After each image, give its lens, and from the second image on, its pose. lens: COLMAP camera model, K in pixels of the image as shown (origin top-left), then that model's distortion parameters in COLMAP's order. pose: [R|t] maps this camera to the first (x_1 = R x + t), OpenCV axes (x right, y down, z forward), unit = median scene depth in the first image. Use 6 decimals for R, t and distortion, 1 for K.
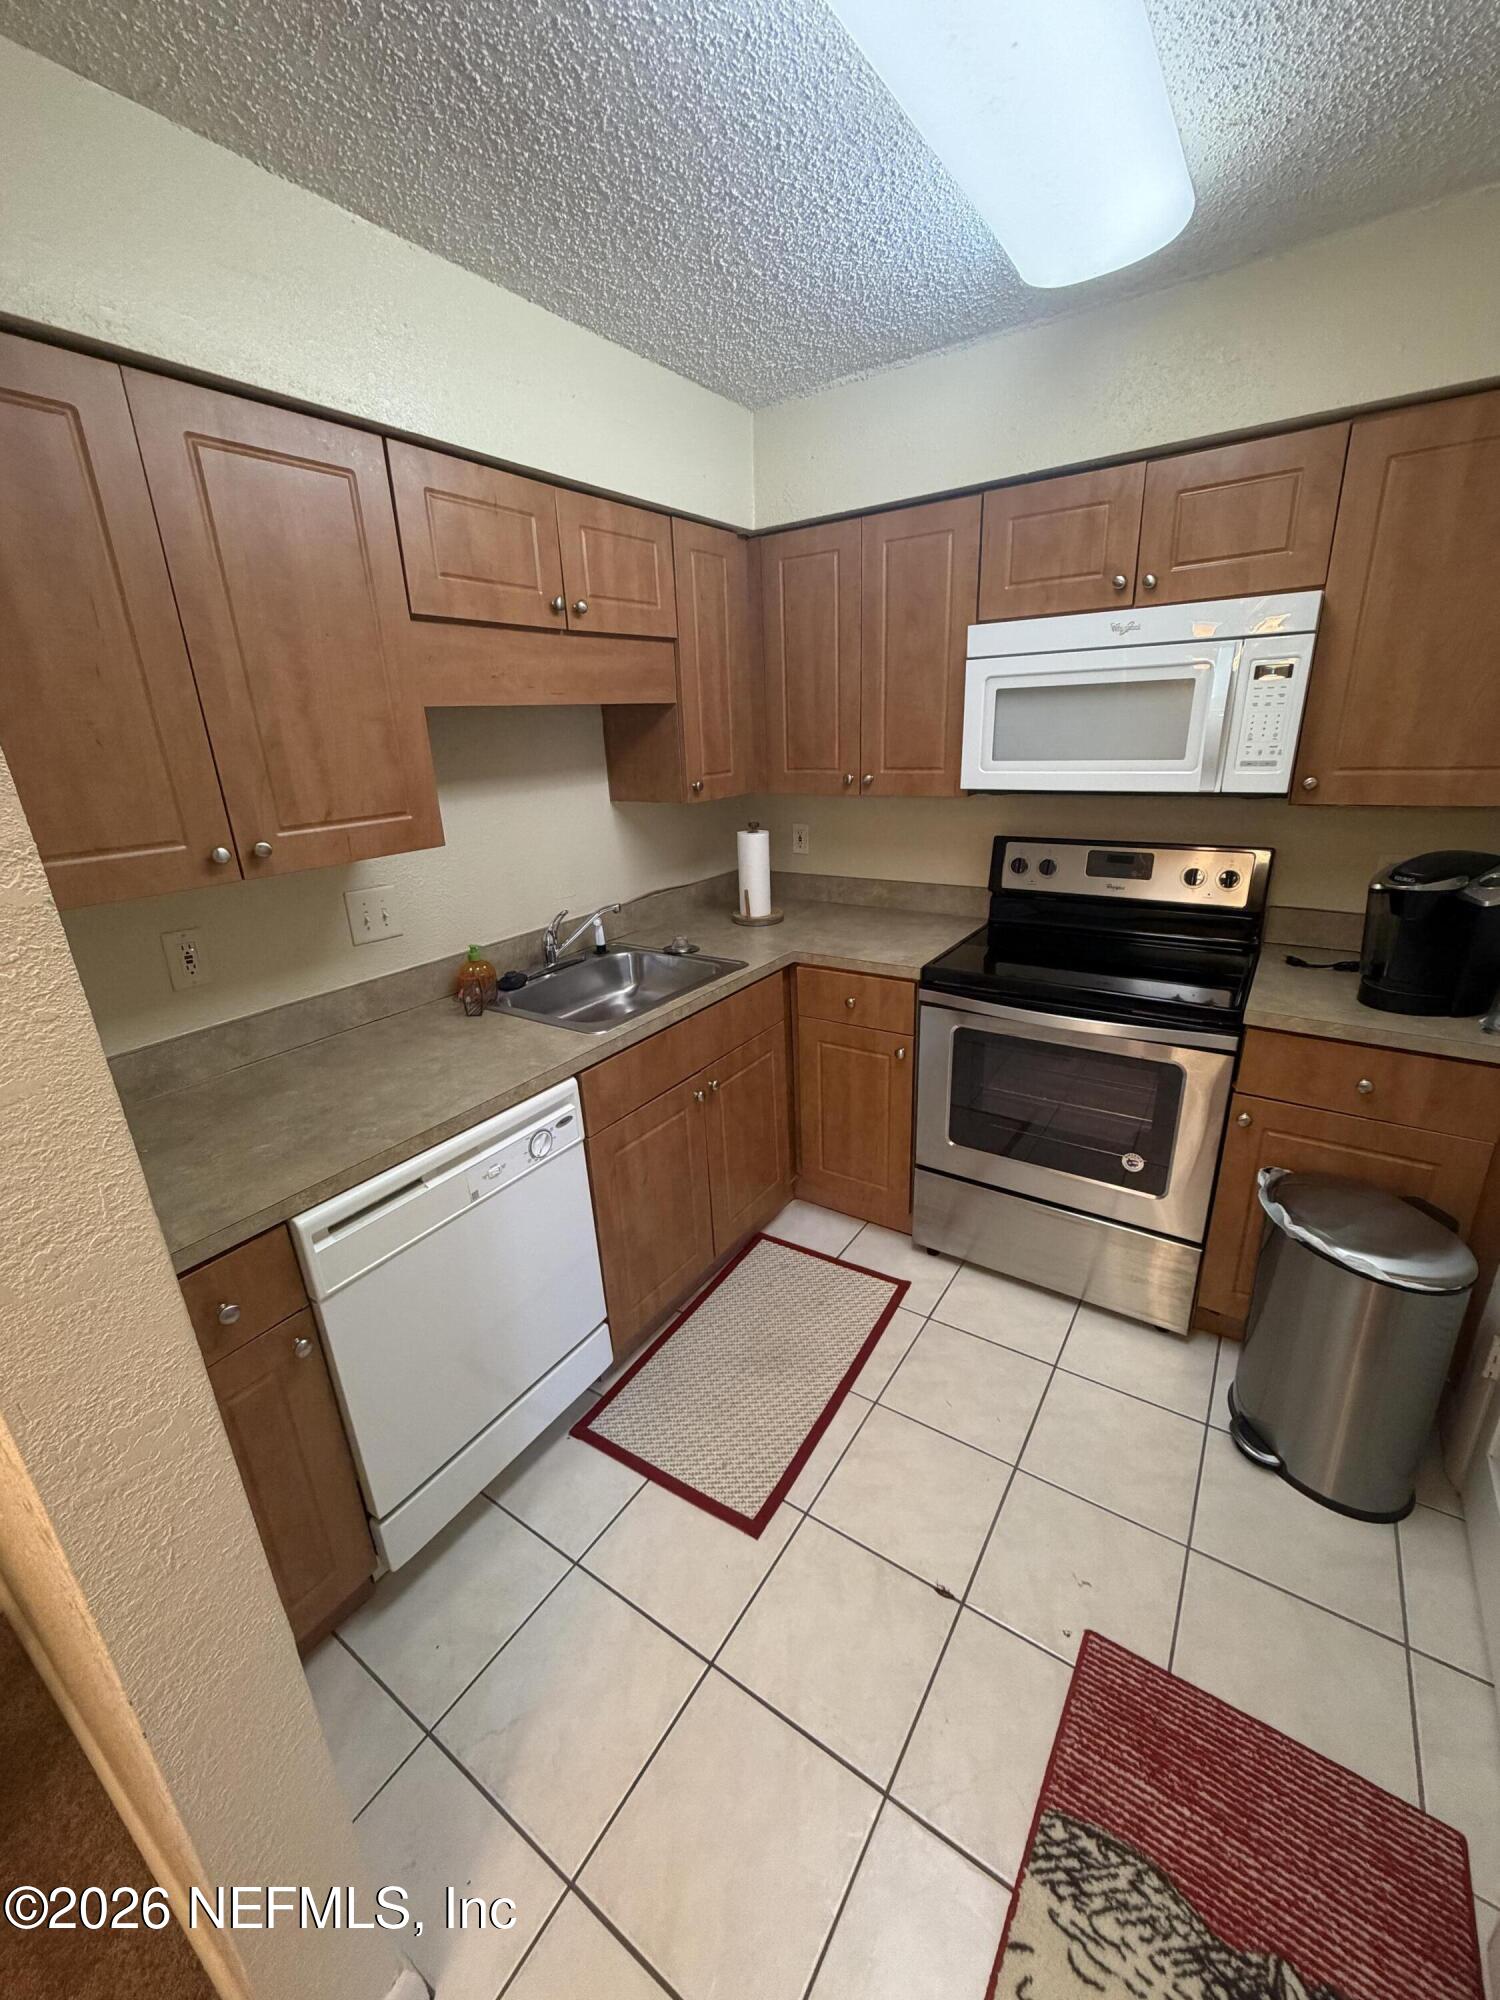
lens RADIAL K [[794.5, 0, 748.6], [0, 794.5, 990.9], [0, 0, 1]] dist [0.000784, 0.000170]
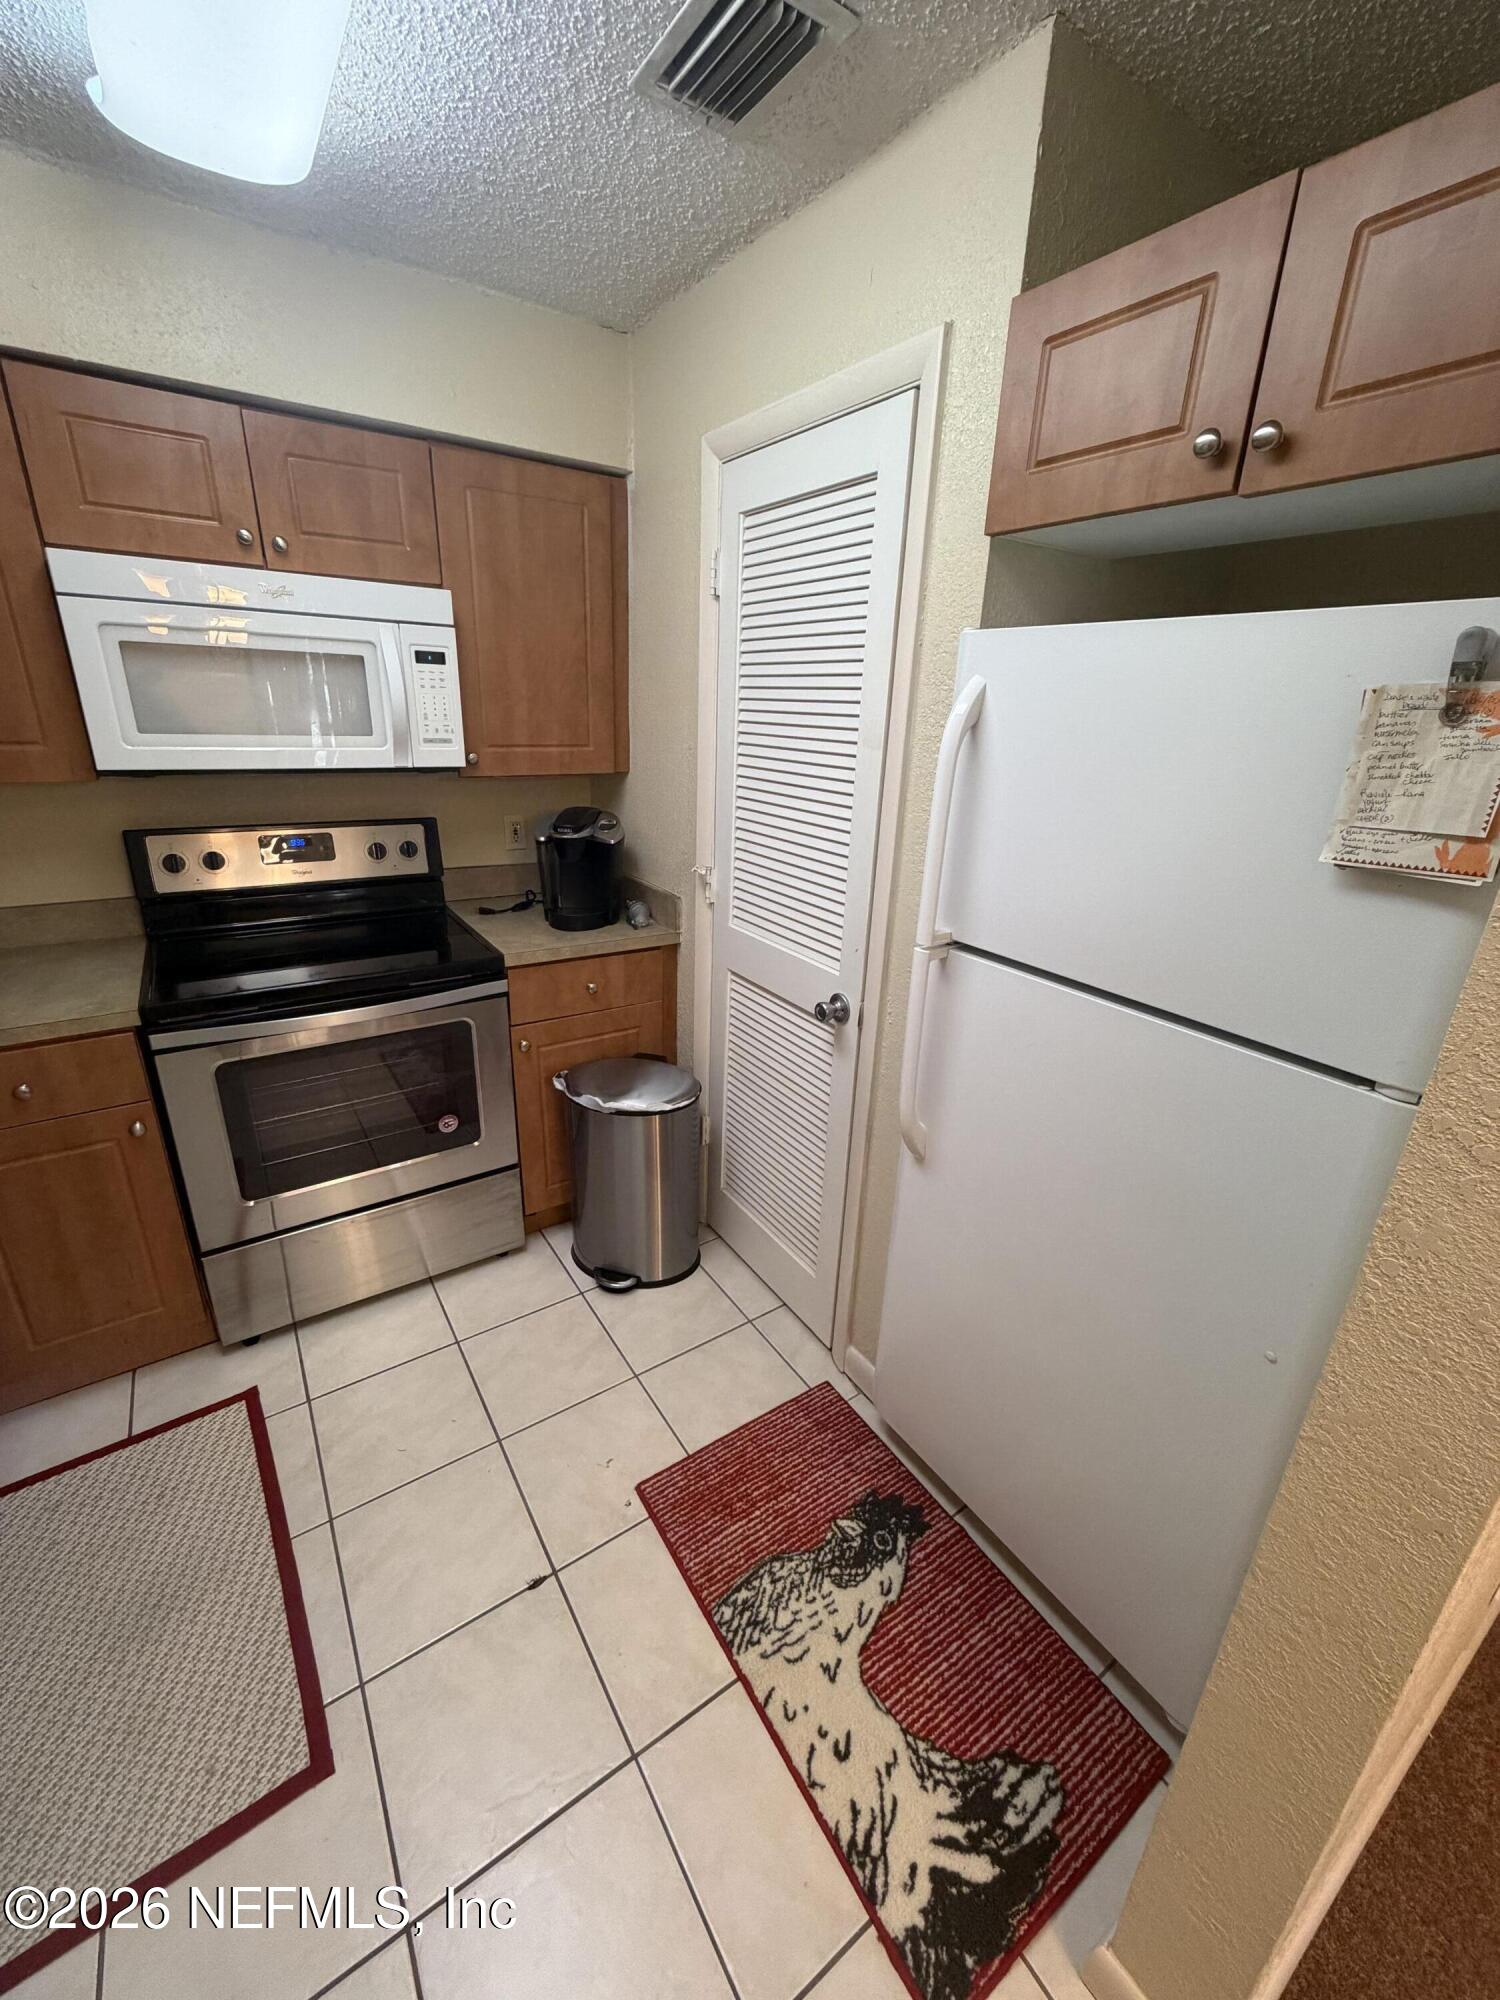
lens RADIAL K [[794.5, 0, 748.6], [0, 794.5, 990.9], [0, 0, 1]] dist [0.000784, 0.000170]
pose [[0.374854, -0.266713, 0.887890, -0.282349], [0.248628, 0.951562, 0.180872, -0.046519], [-0.893123, 0.152953, 0.423009, 0.197764]]
